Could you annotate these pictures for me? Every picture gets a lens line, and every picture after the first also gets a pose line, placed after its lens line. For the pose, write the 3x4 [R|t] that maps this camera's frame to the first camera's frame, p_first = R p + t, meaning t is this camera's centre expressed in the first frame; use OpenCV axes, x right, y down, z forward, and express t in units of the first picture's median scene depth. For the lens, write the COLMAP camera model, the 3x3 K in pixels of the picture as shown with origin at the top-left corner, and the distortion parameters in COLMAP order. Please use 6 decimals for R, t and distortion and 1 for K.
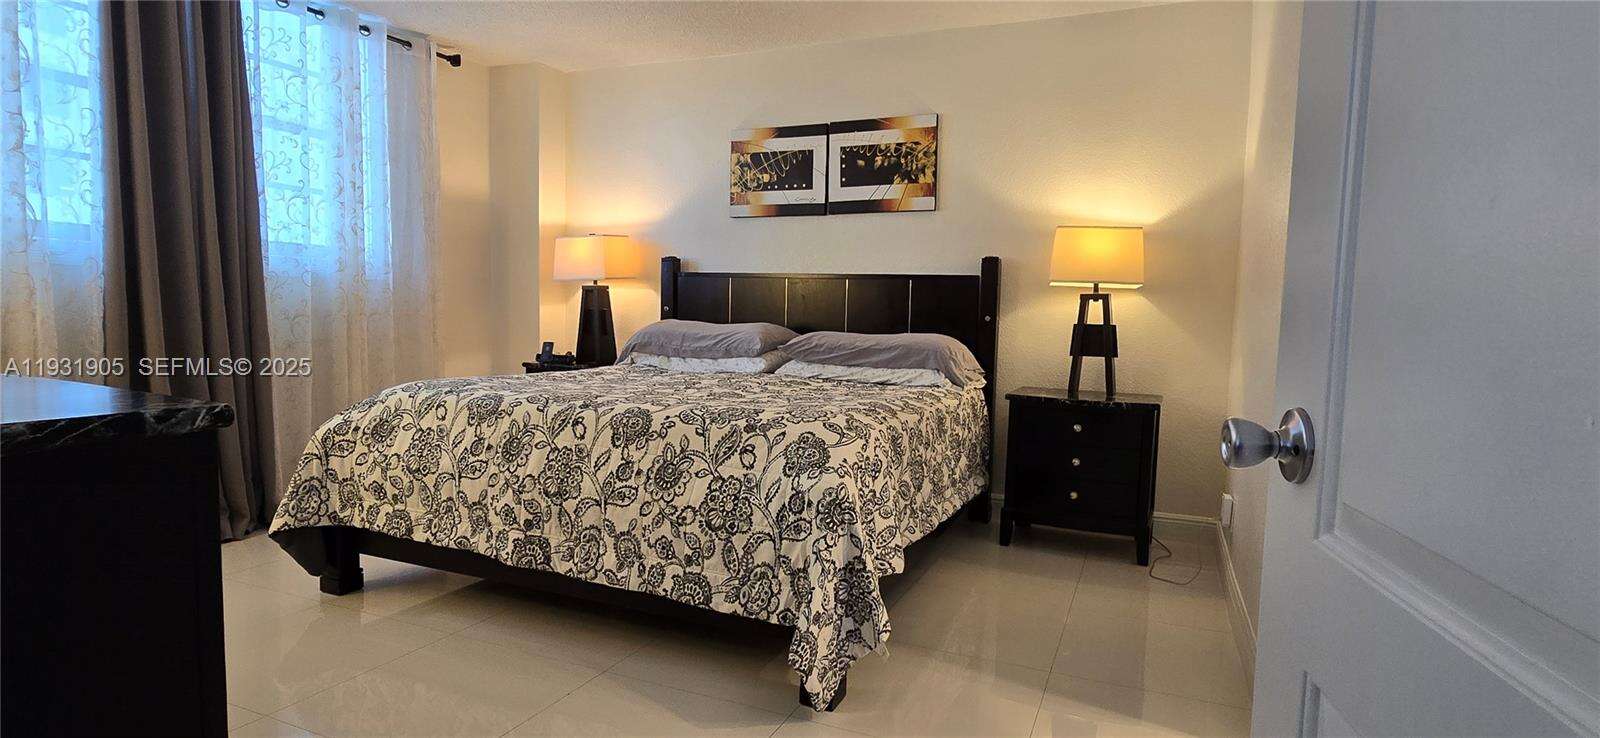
lens RADIAL K [[795.9, 0, 800.0], [0, 795.9, 369.0], [0, 0, 1]] dist [-0.001175, -0.000173]
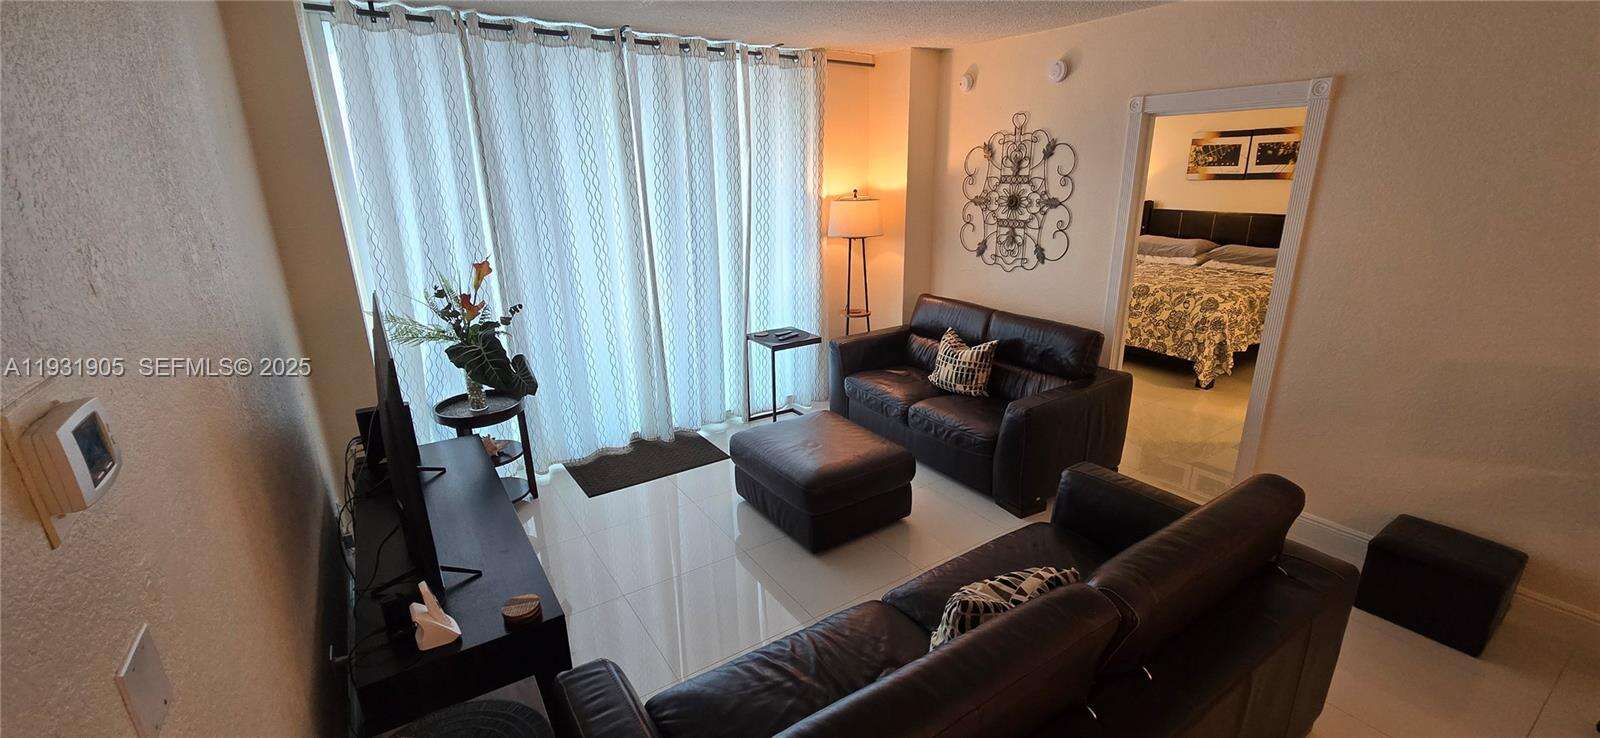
lens RADIAL K [[685.6, 0, 796.7], [0, 685.6, 377.3], [0, 0, 1]] dist [-0.002341, -0.000450]
pose [[0.849627, 0.125516, -0.512230, 0.038020], [-0.004672, 0.973019, 0.230678, -0.192843], [0.527364, -0.193597, 0.827289, -1.789961]]
